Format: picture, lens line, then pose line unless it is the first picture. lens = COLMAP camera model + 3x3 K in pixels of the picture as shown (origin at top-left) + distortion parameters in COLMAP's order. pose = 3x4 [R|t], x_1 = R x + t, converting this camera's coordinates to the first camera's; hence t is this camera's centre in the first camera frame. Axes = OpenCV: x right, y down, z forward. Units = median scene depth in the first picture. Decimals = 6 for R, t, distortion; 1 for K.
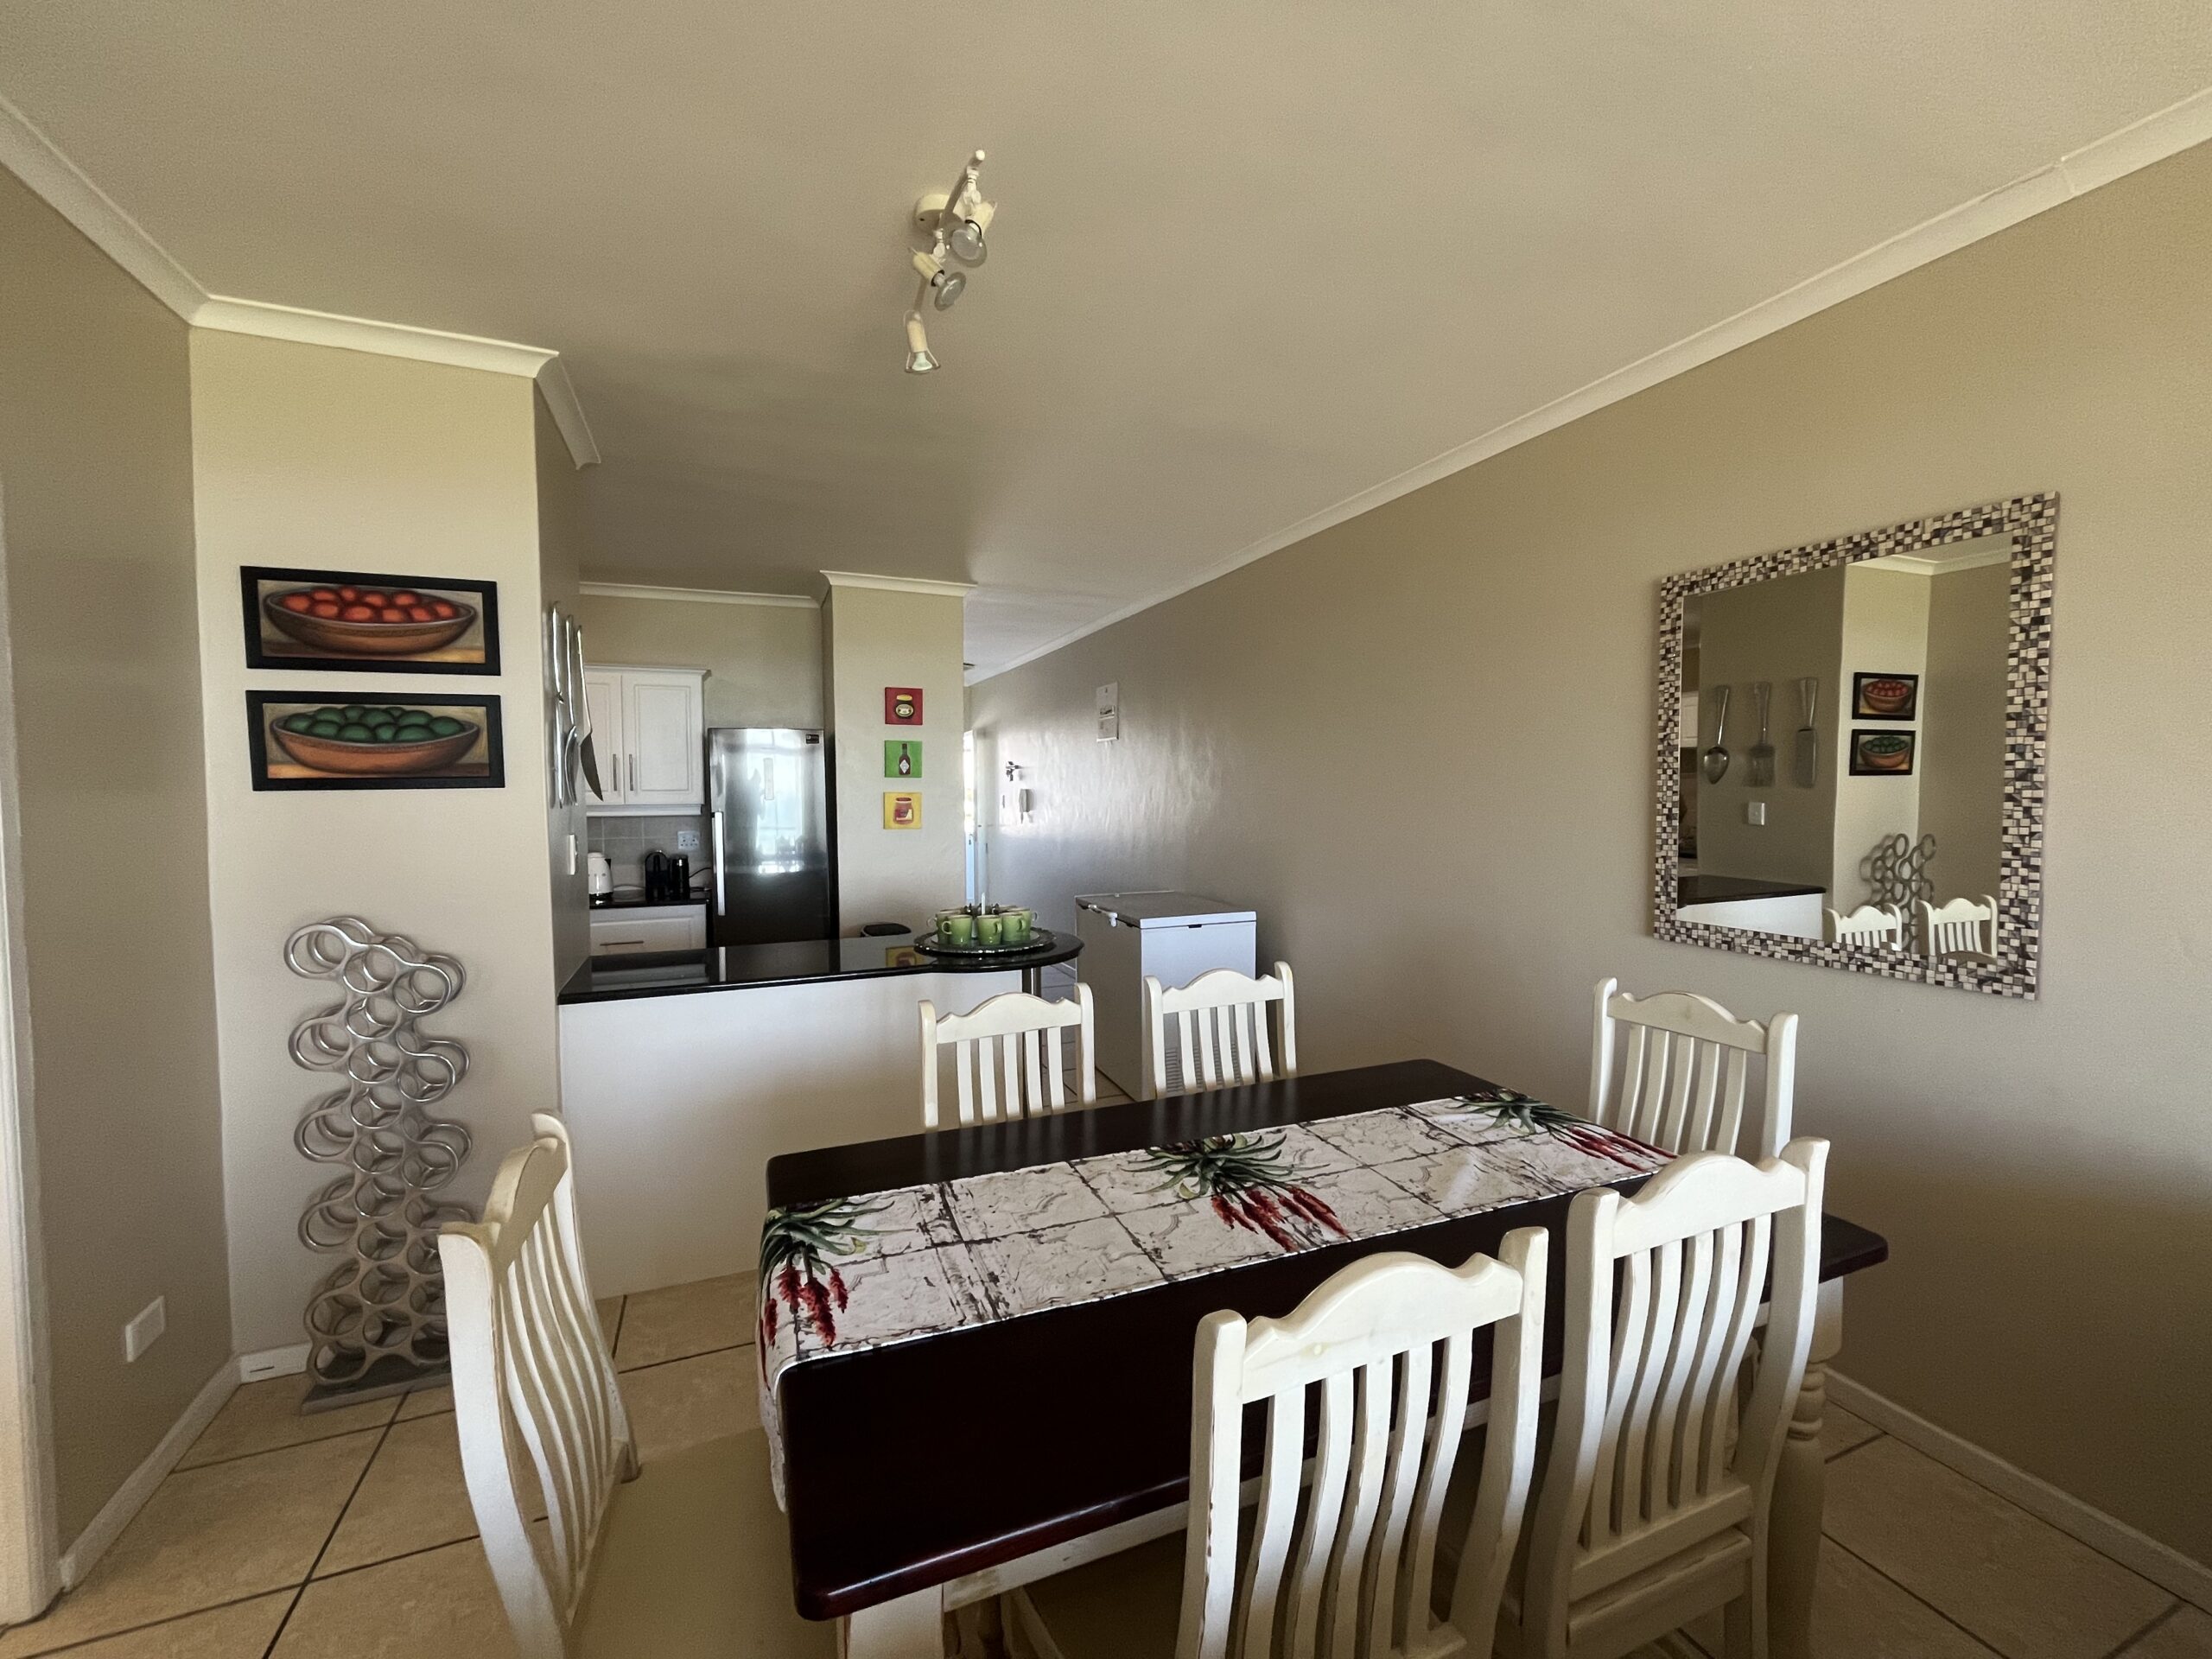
lens RADIAL K [[903.7, 0, 1096.0], [0, 903.7, 827.2], [0, 0, 1]] dist [-0.001261, -0.000216]
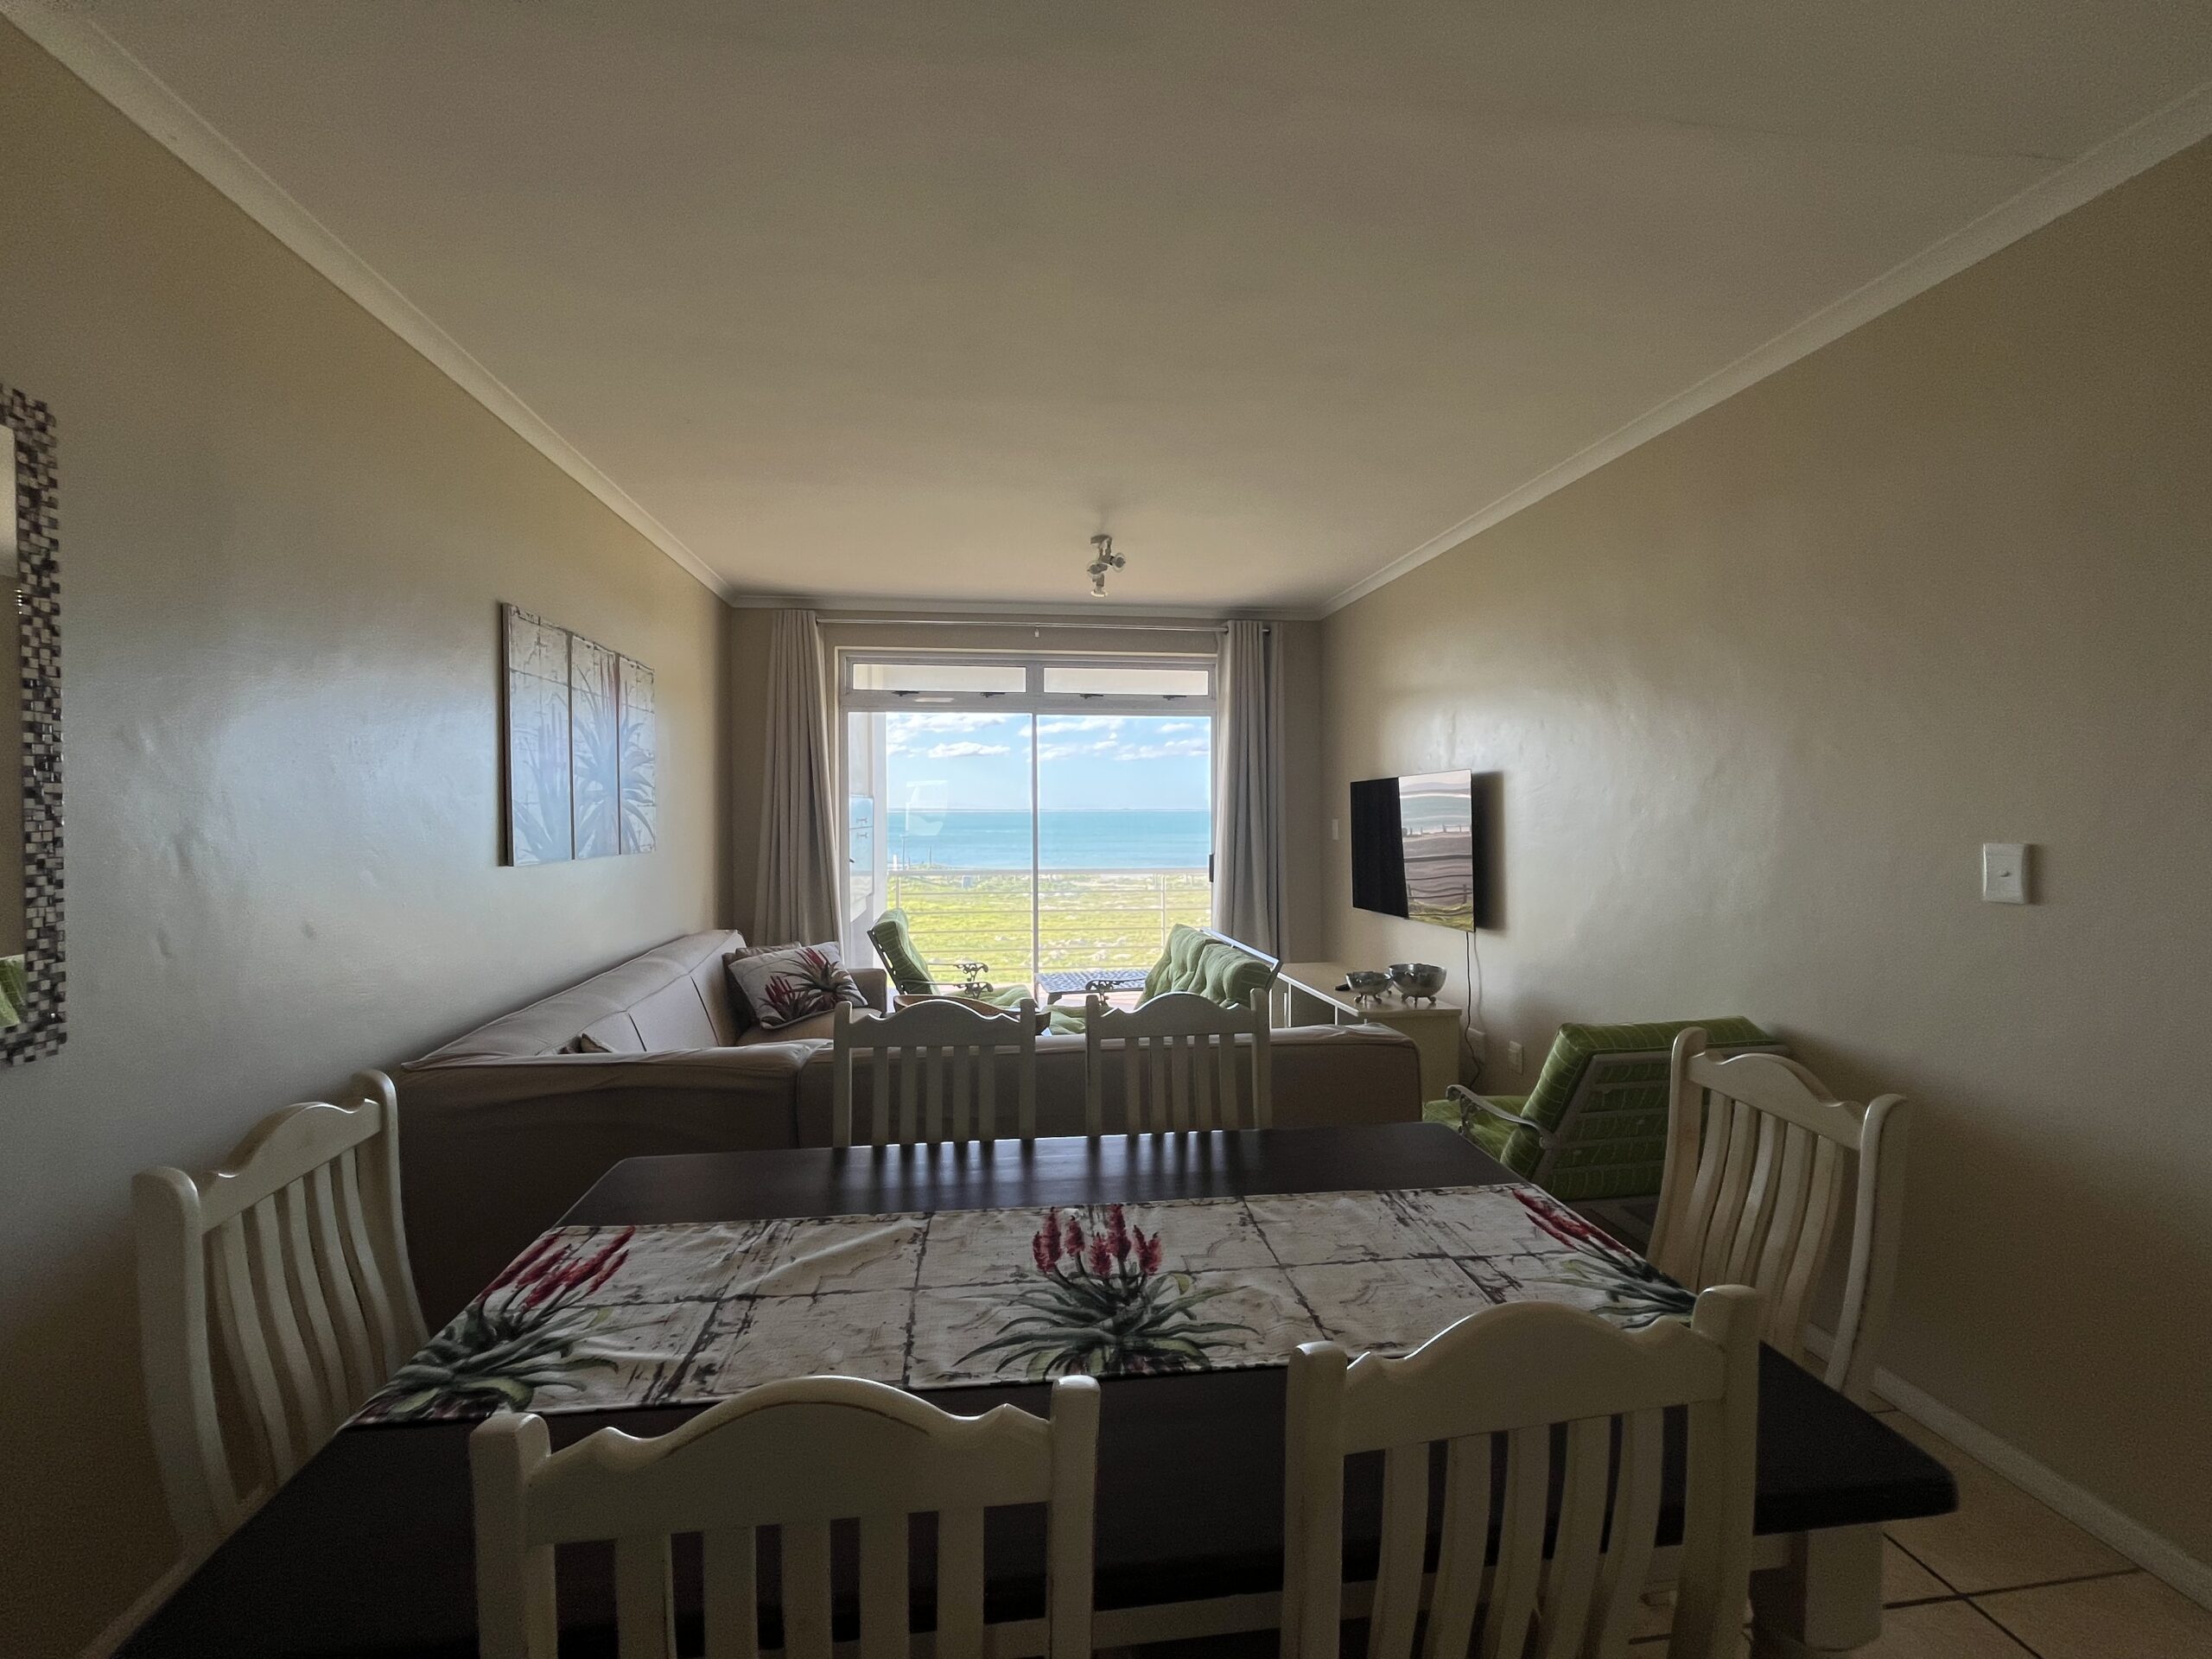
lens RADIAL K [[903.7, 0, 1096.0], [0, 903.7, 827.2], [0, 0, 1]] dist [-0.001261, -0.000216]
pose [[-0.967528, 0.002709, 0.252751, -0.023337], [0.018822, 0.997939, 0.061353, -0.033999], [-0.252064, 0.064118, -0.965584, 1.515022]]
